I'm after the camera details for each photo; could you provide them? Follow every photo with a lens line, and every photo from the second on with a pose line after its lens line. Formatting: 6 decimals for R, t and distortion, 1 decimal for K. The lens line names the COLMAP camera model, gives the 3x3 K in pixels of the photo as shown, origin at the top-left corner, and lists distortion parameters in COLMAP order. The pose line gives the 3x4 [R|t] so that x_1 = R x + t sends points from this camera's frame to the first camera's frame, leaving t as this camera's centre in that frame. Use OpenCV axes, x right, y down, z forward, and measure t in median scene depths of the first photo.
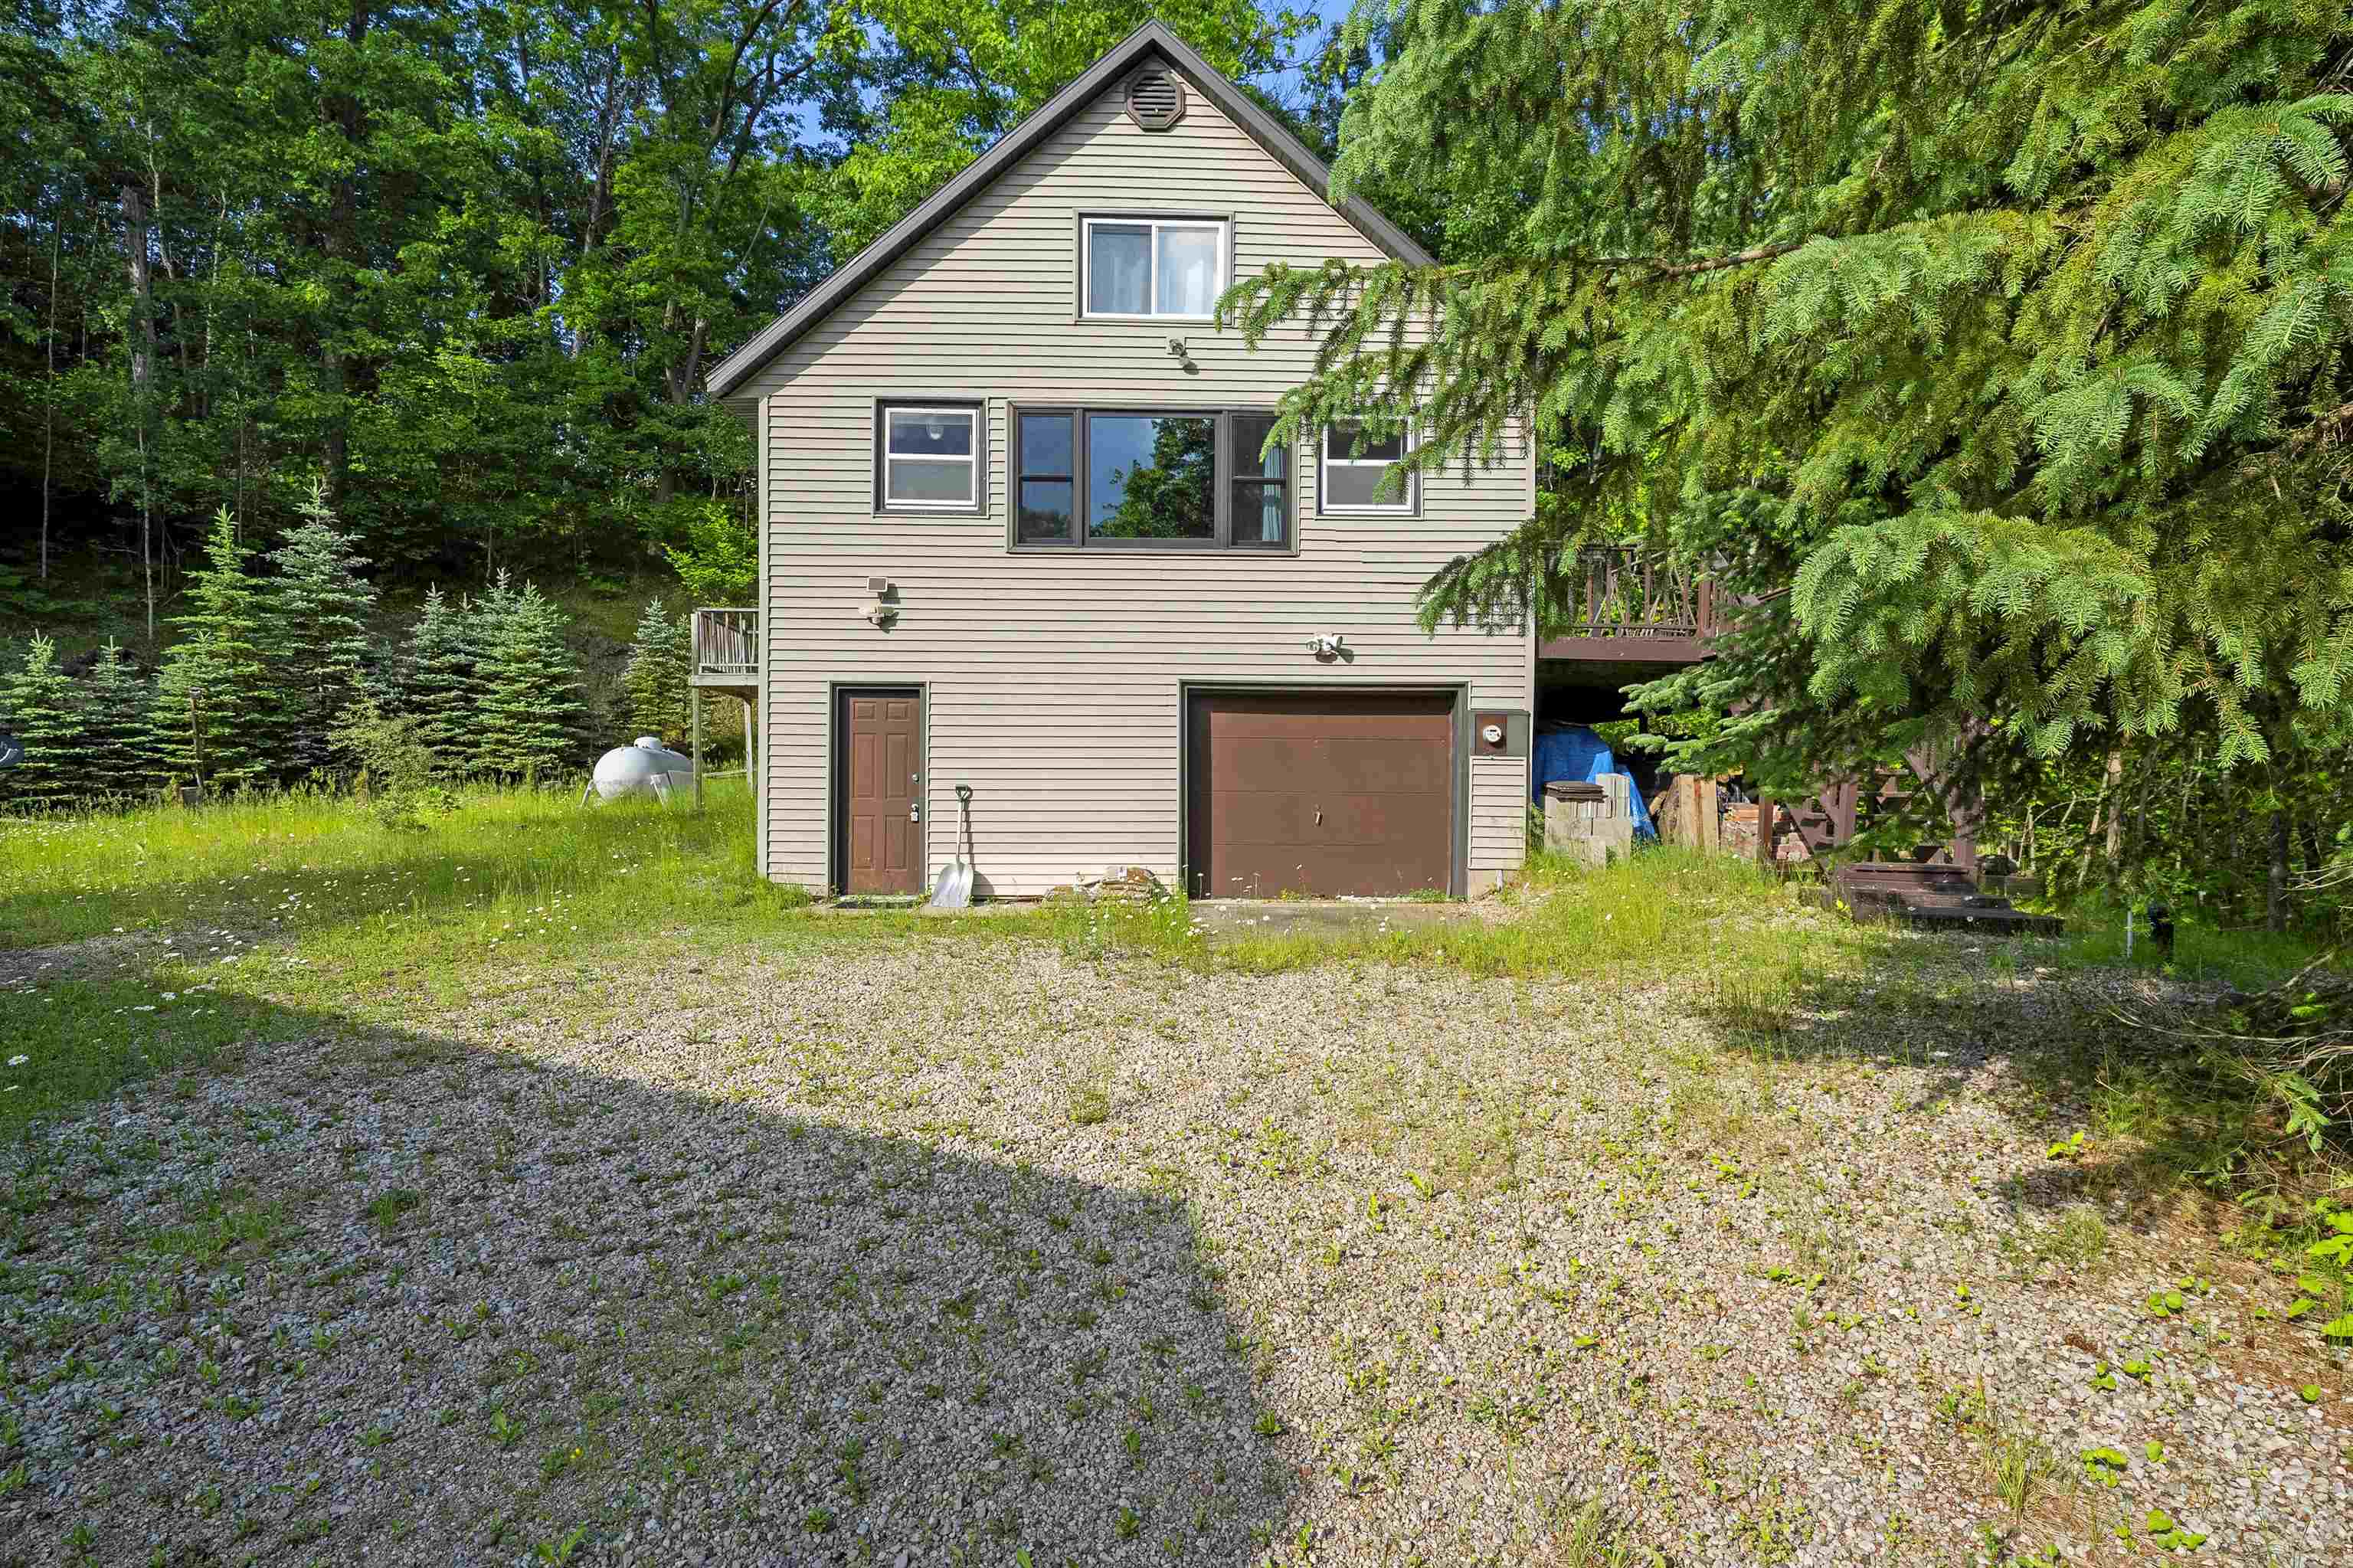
lens RADIAL K [[1198.5, 0, 1199.1], [0, 1198.5, 778.3], [0, 0, 1]] dist [0.002332, 0.000075]
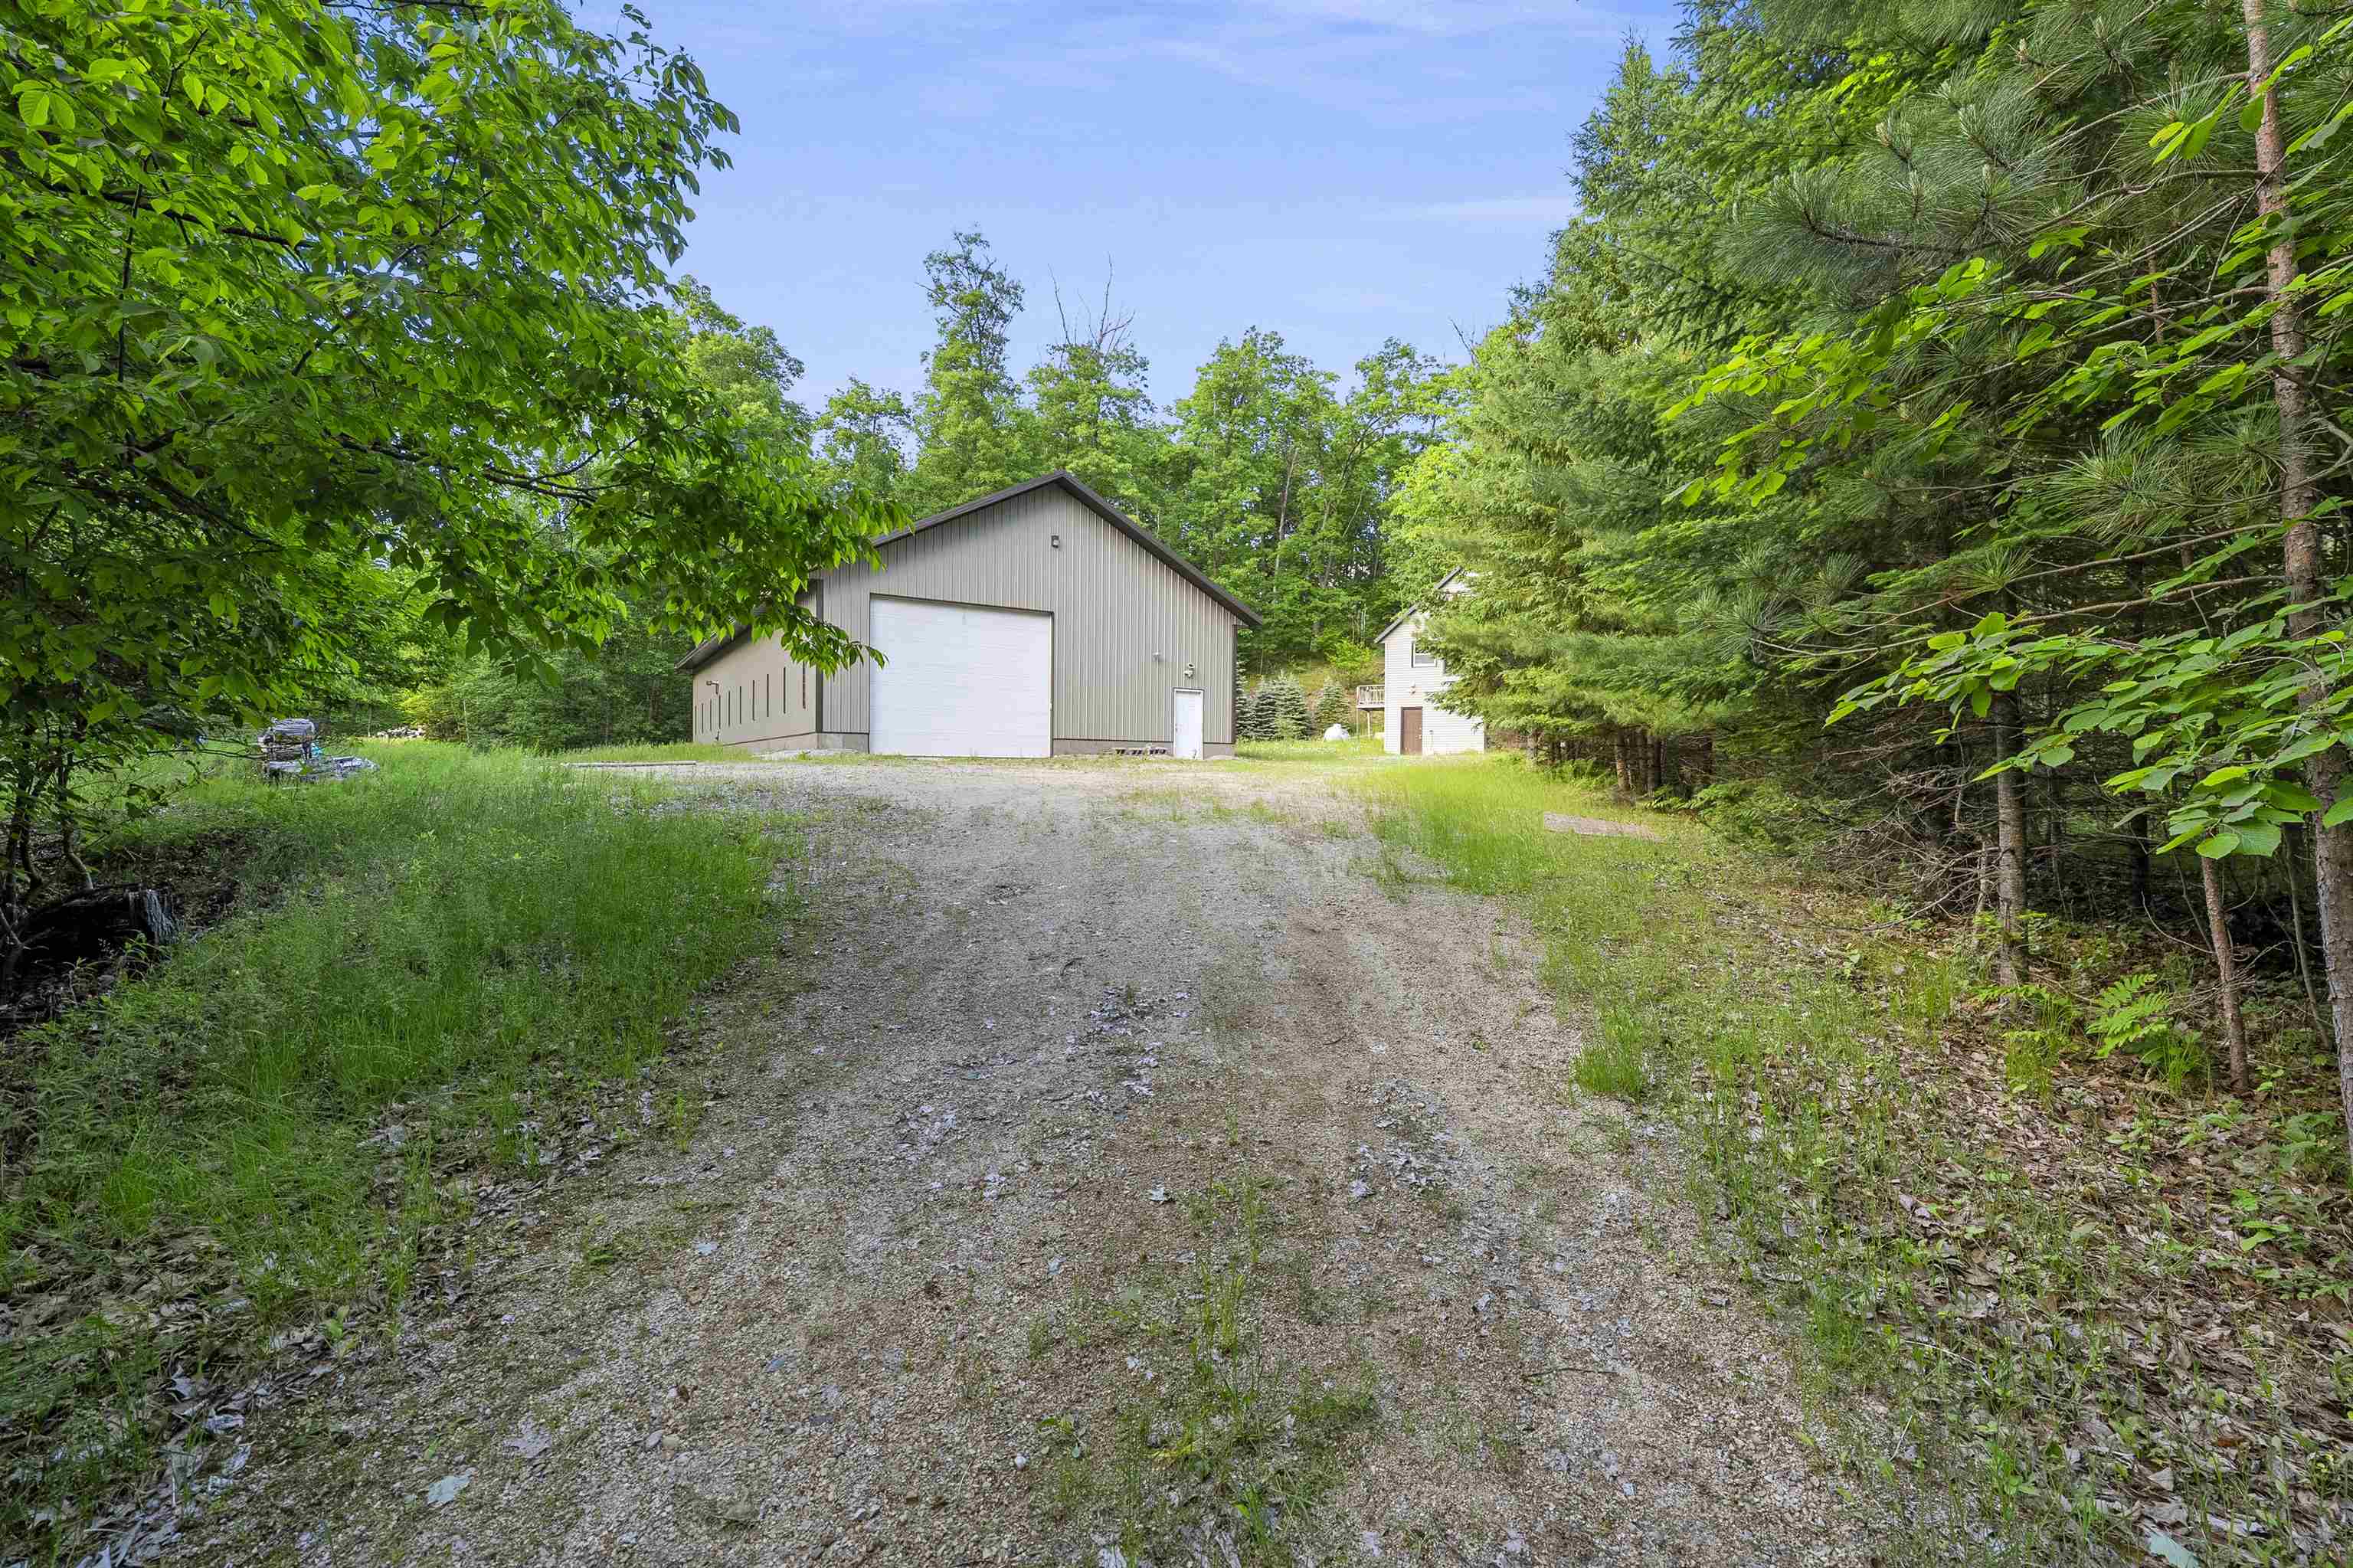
lens RADIAL K [[1037.7, 0, 1163.2], [0, 1037.7, 774.6], [0, 0, 1]] dist [-0.001004, -0.000043]
pose [[0.886009, 0.000481, -0.463668, 0.667627], [-0.001038, 0.999999, -0.000945, 0.167941], [0.463667, 0.001319, 0.886009, -2.705531]]
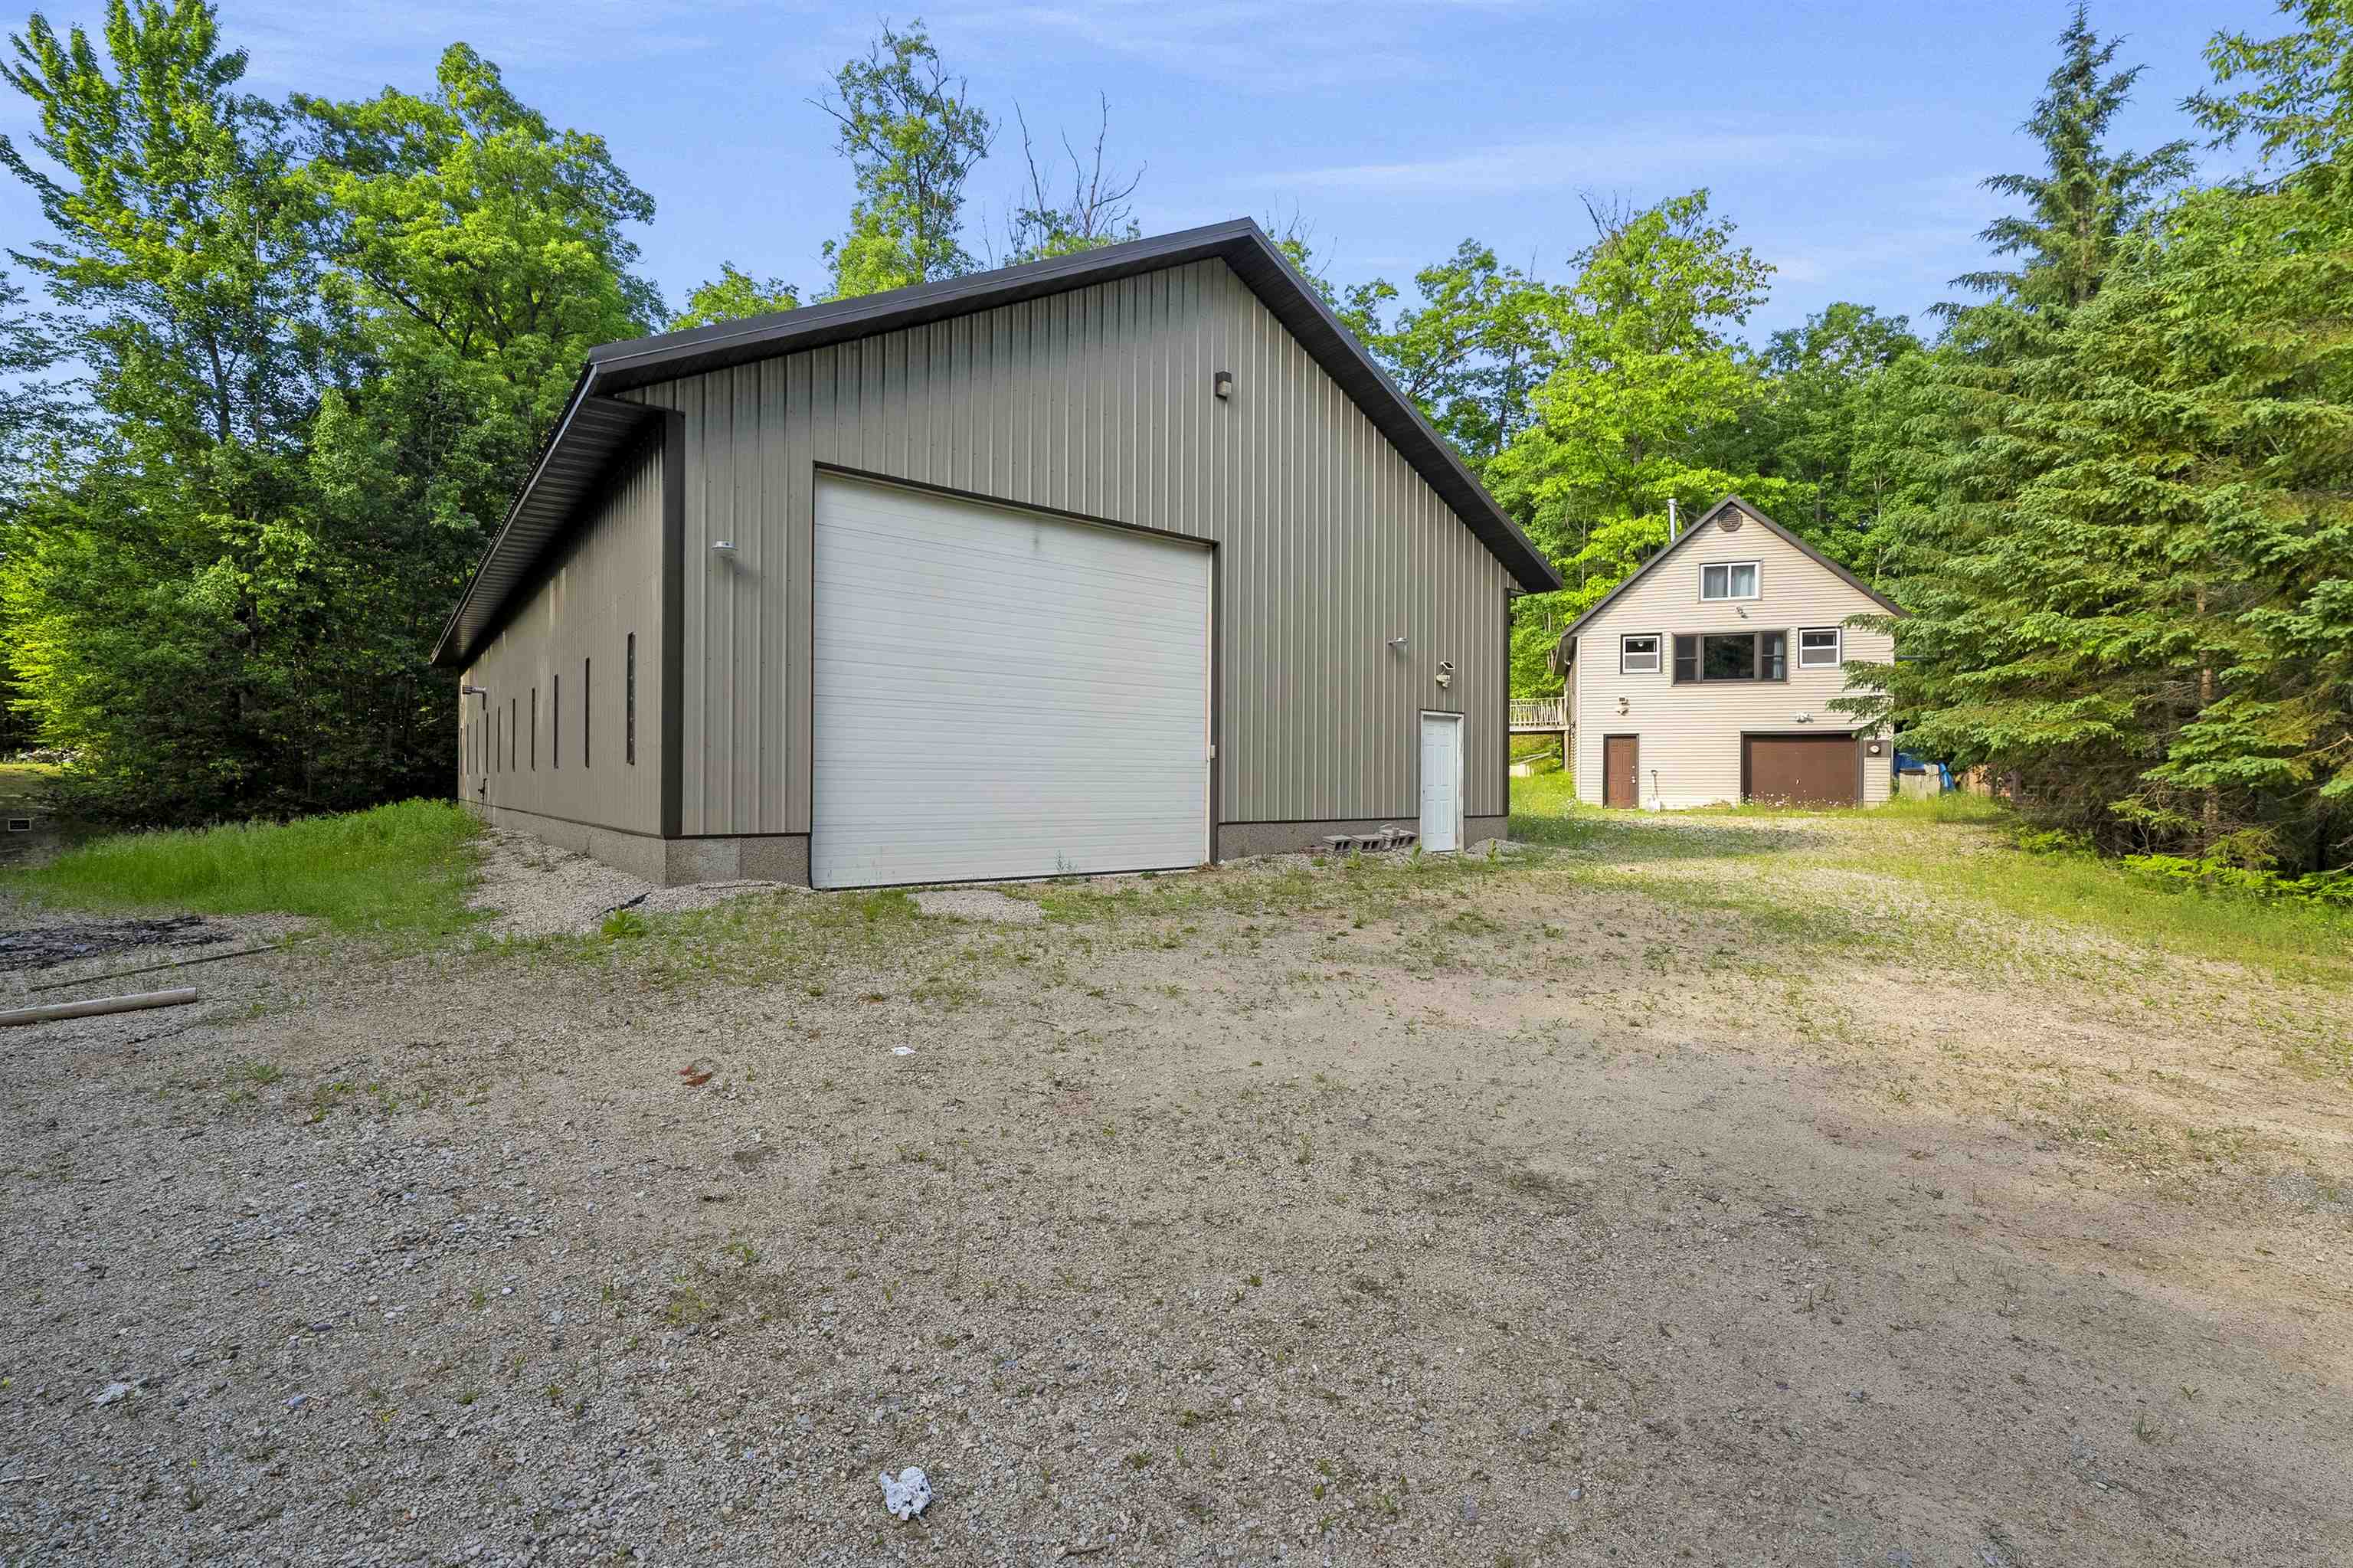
lens RADIAL K [[1059.9, 0, 1173.2], [0, 1059.9, 778.8], [0, 0, 1]] dist [0.001058, -0.001636]
pose [[0.933173, -0.003630, -0.359409, -0.353210], [0.001721, 0.999983, -0.005630, 0.037782], [0.359423, 0.004636, 0.933163, -1.709378]]
